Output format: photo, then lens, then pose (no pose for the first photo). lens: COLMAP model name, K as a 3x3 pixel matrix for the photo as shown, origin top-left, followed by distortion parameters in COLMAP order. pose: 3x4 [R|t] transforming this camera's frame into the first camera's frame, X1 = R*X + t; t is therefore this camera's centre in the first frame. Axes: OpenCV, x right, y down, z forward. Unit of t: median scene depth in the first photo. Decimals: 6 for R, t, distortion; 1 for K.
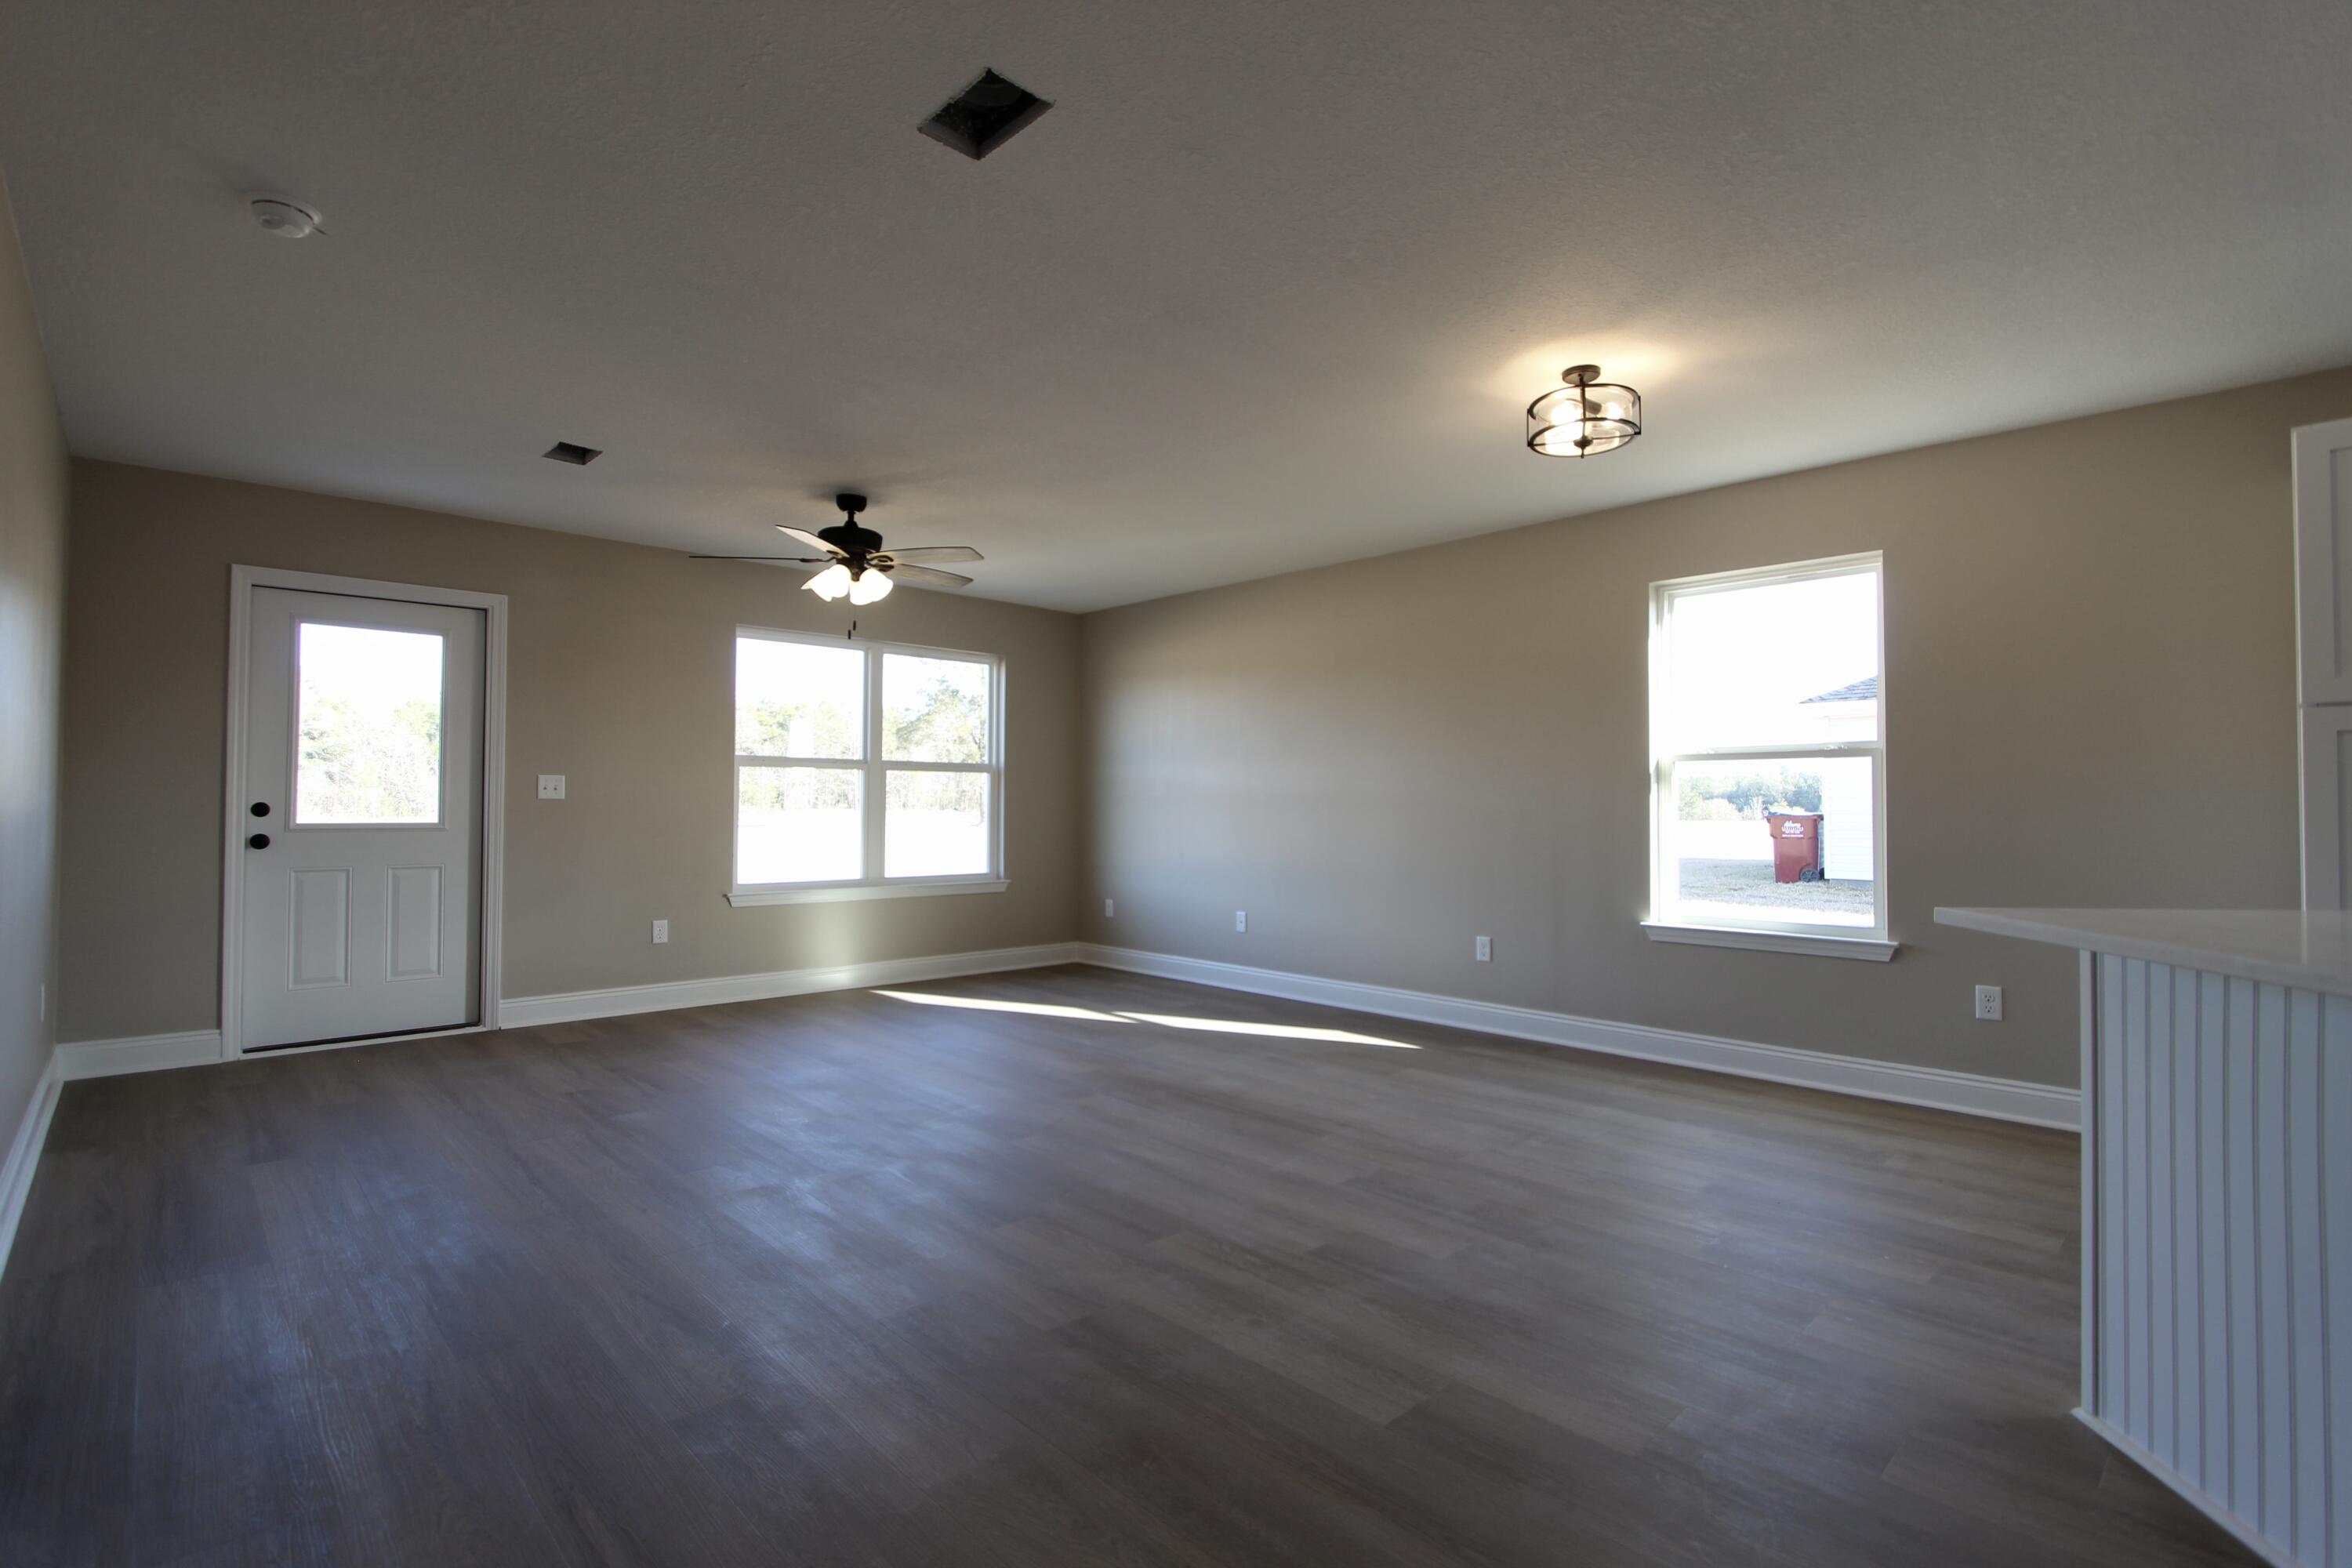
lens RADIAL K [[1086.7, 0, 1176.0], [0, 1086.7, 784.0], [0, 0, 1]] dist [-0.017048, 0.000398]
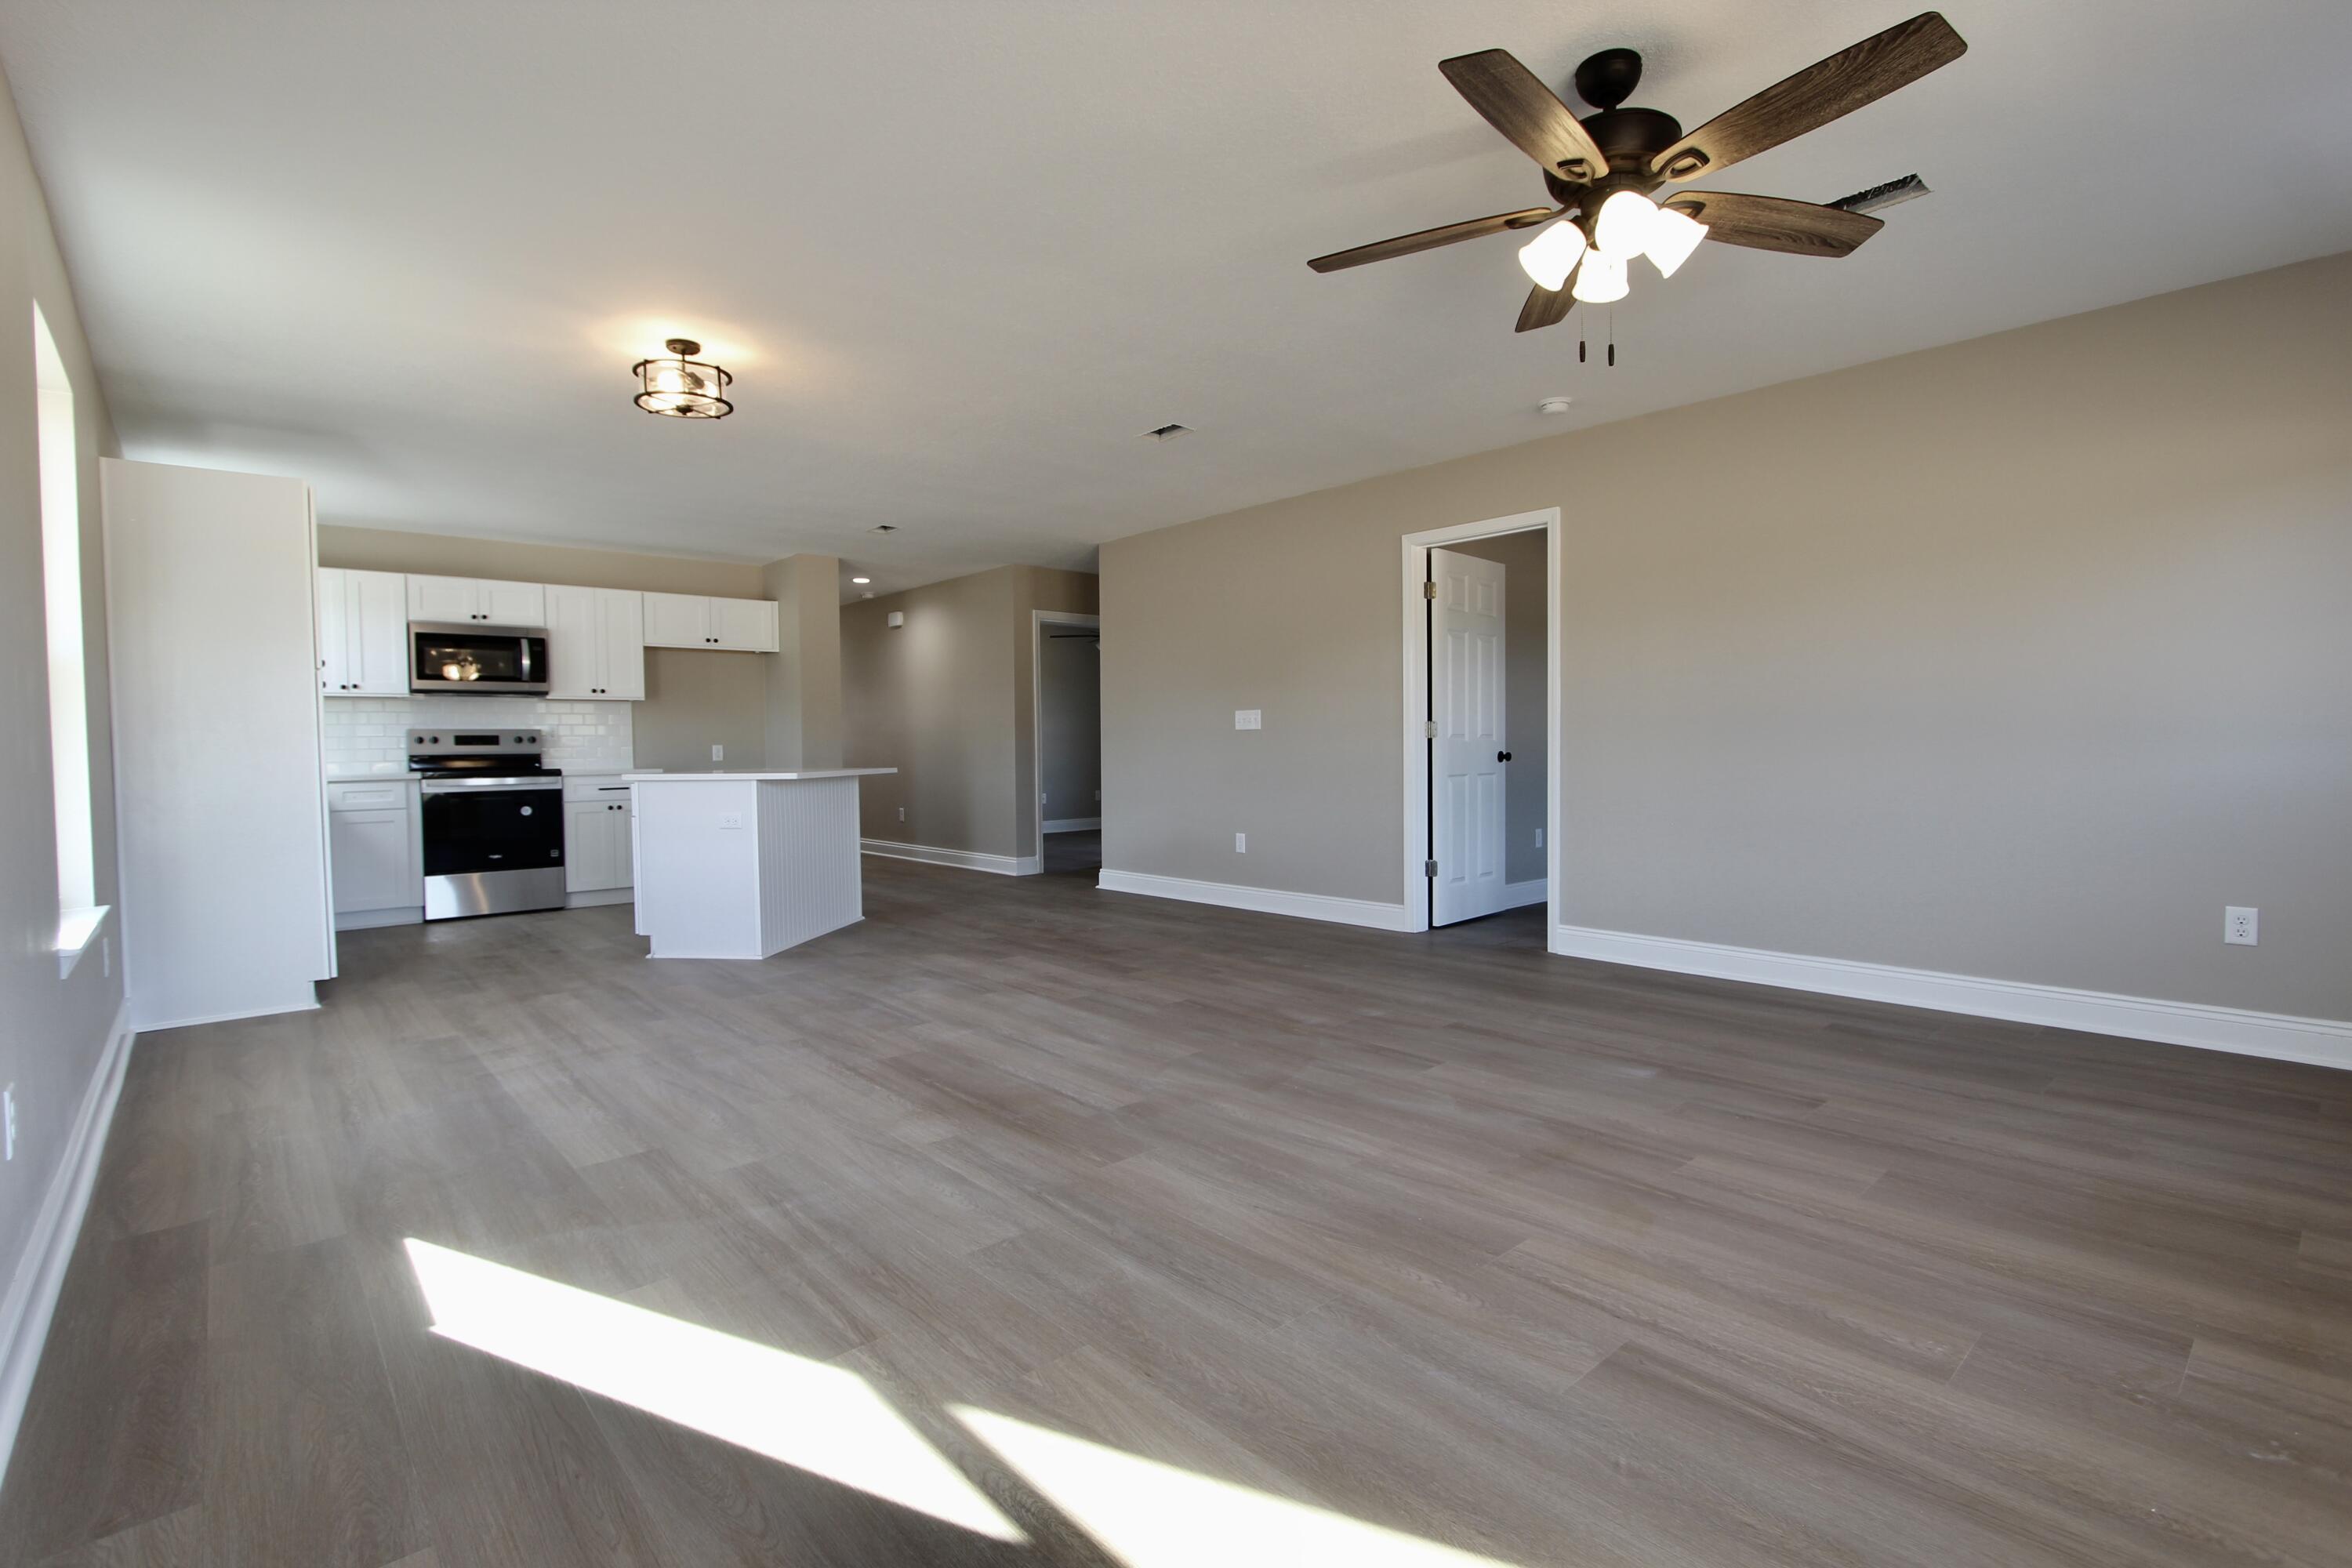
lens RADIAL K [[1086.7, 0, 1176.0], [0, 1086.7, 784.0], [0, 0, 1]] dist [-0.017048, 0.000398]
pose [[-0.999556, 0.007552, 0.028839, -0.168259], [0.008008, 0.999844, 0.015735, 0.064277], [-0.028716, 0.015959, -0.999460, 2.117315]]
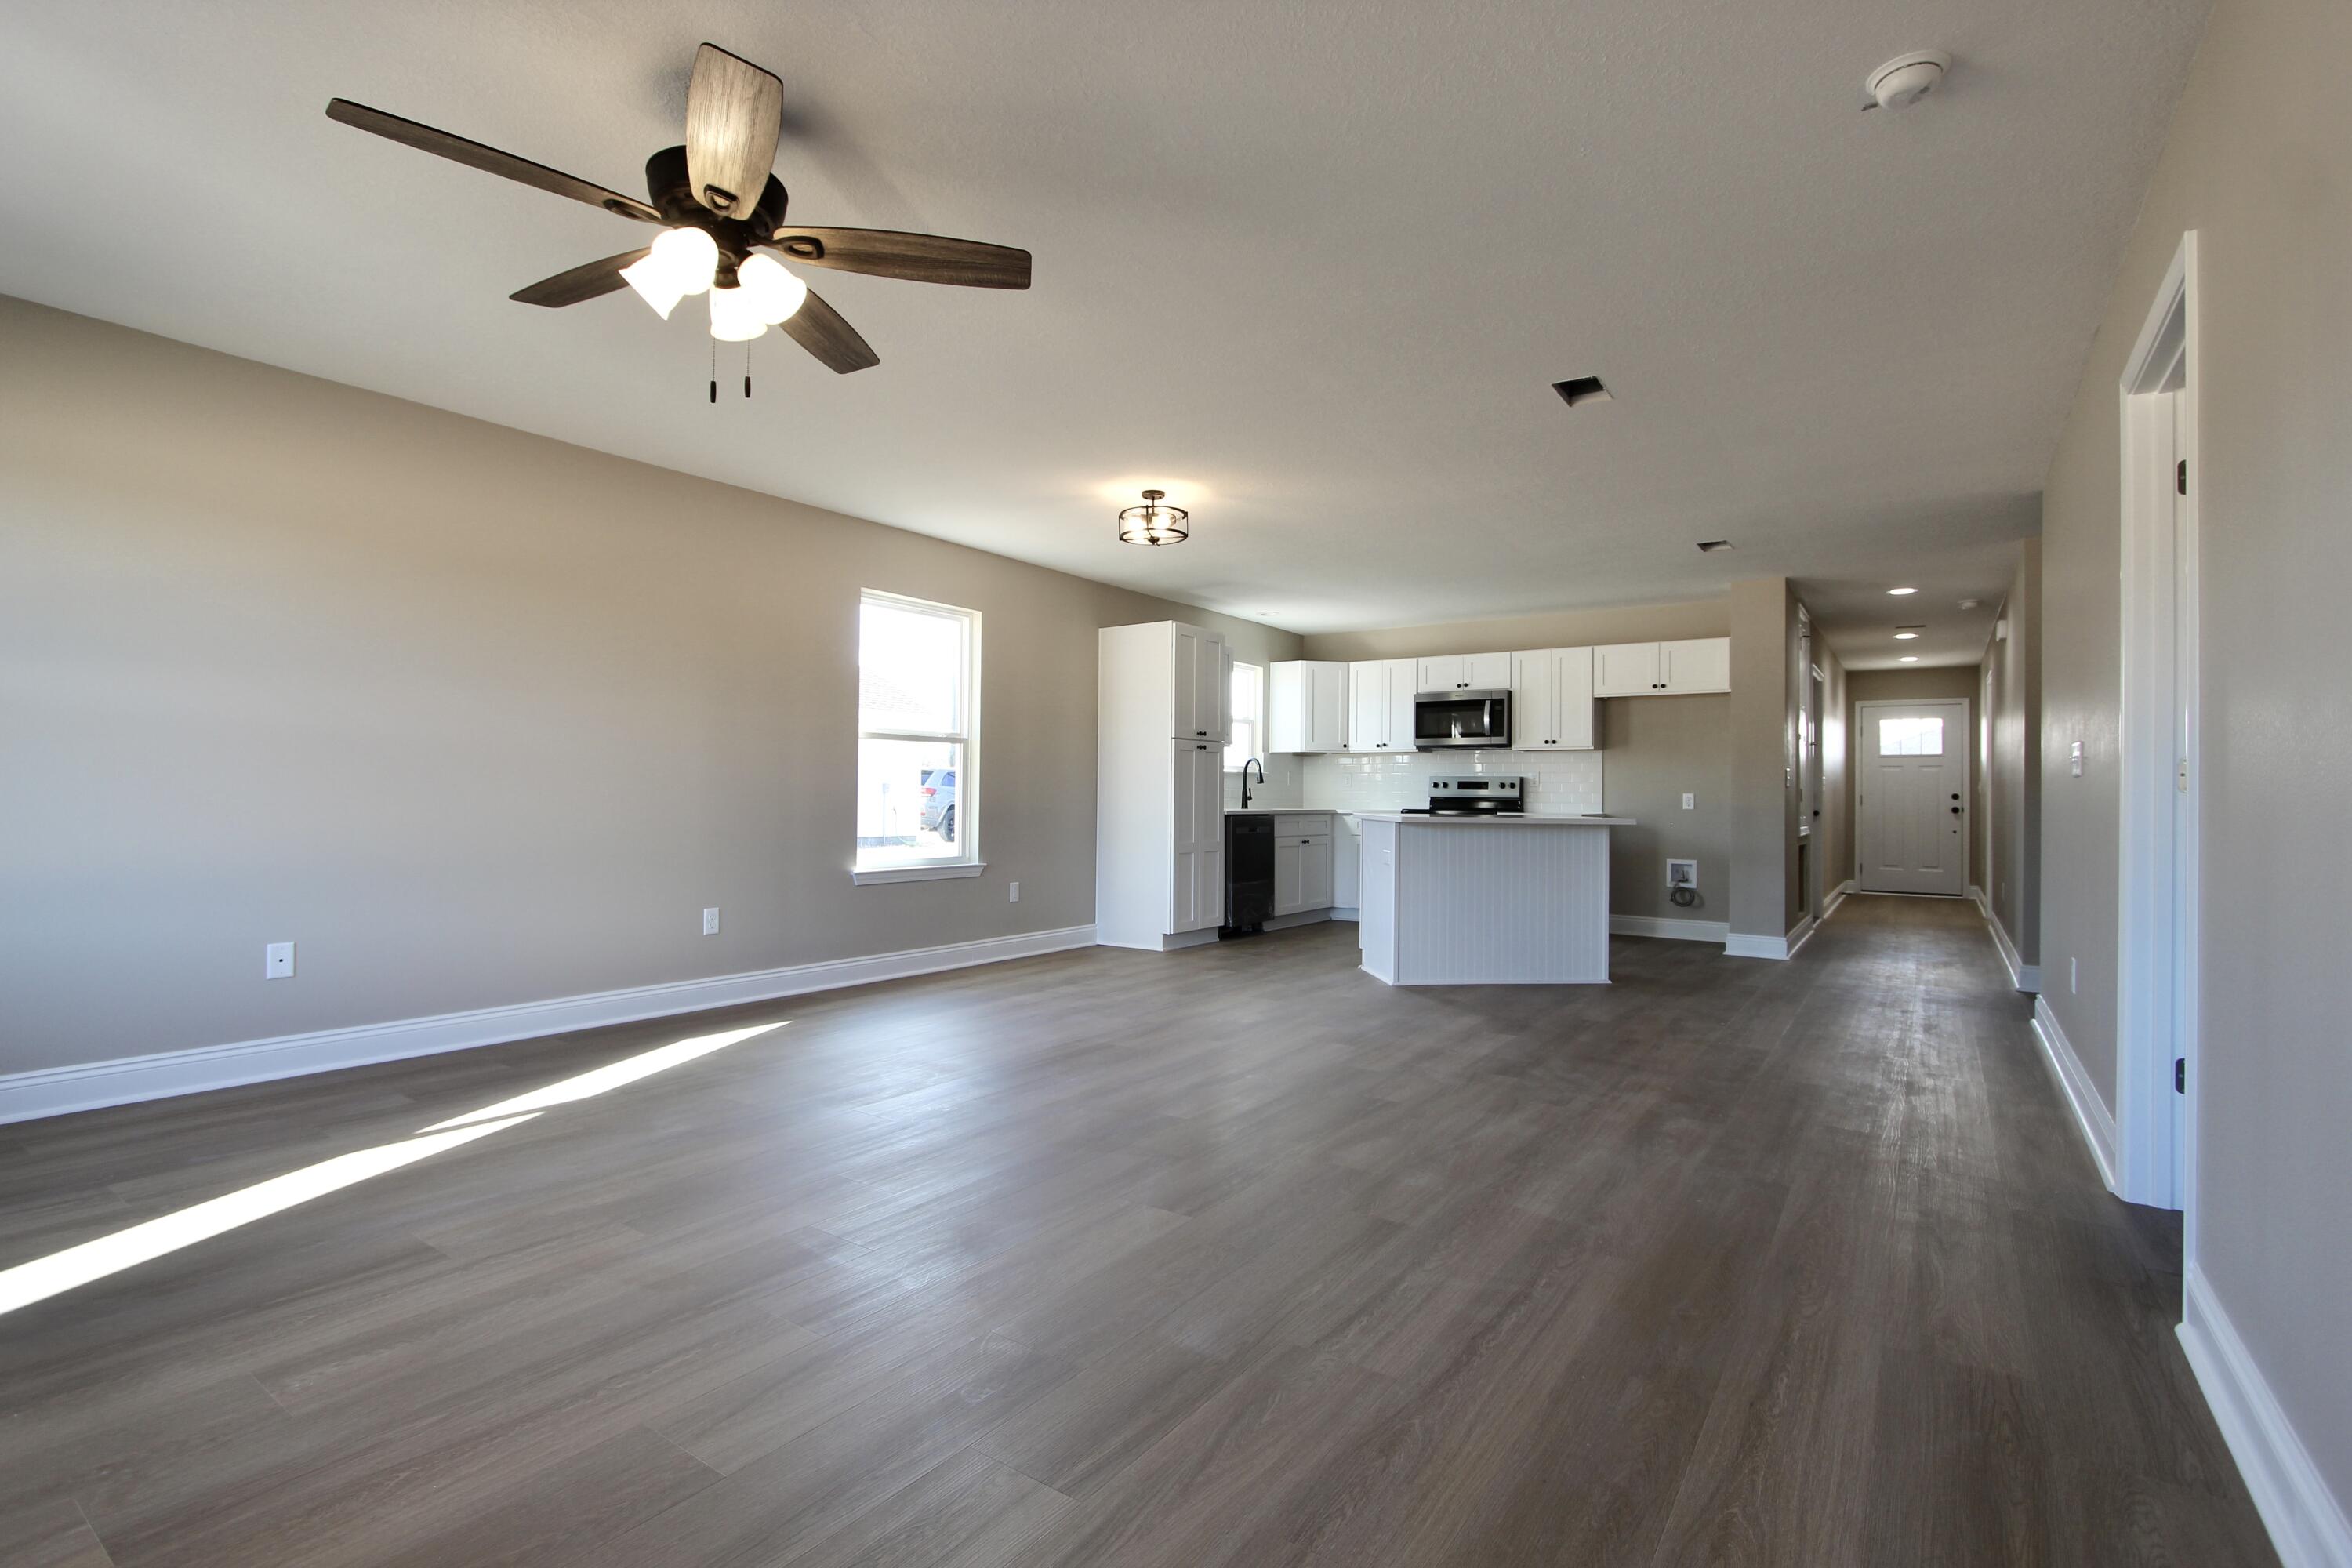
lens RADIAL K [[1086.7, 0, 1176.0], [0, 1086.7, 784.0], [0, 0, 1]] dist [-0.017048, 0.000398]
pose [[-0.200873, 0.003920, 0.979609, -1.142001], [-0.031694, 0.999442, -0.010498, 0.047401], [-0.979104, -0.033156, -0.200637, 1.265965]]
